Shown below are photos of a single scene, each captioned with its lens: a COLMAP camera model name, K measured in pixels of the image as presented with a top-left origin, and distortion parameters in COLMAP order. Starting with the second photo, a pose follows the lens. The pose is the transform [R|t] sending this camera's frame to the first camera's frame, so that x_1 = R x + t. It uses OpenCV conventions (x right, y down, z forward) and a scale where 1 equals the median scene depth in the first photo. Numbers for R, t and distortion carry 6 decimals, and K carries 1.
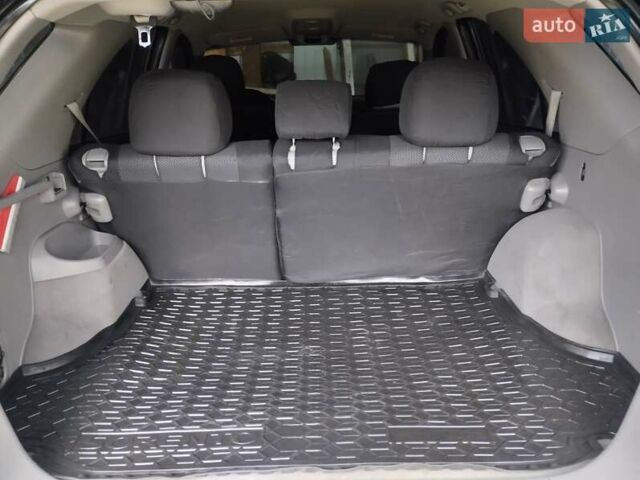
lens RADIAL K [[527.1, 0, 313.4], [0, 527.1, 237.3], [0, 0, 1]] dist [0.057943, -0.074056]
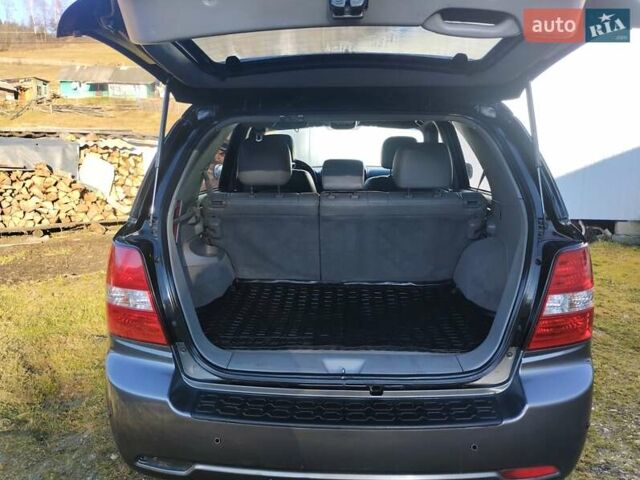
lens RADIAL K [[527.1, 0, 313.4], [0, 527.1, 237.3], [0, 0, 1]] dist [0.057943, -0.074056]
pose [[0.998028, 0.028540, -0.055915, 0.006524], [-0.034875, 0.992659, -0.115810, 0.156082], [0.052199, 0.117532, 0.991696, -0.656707]]
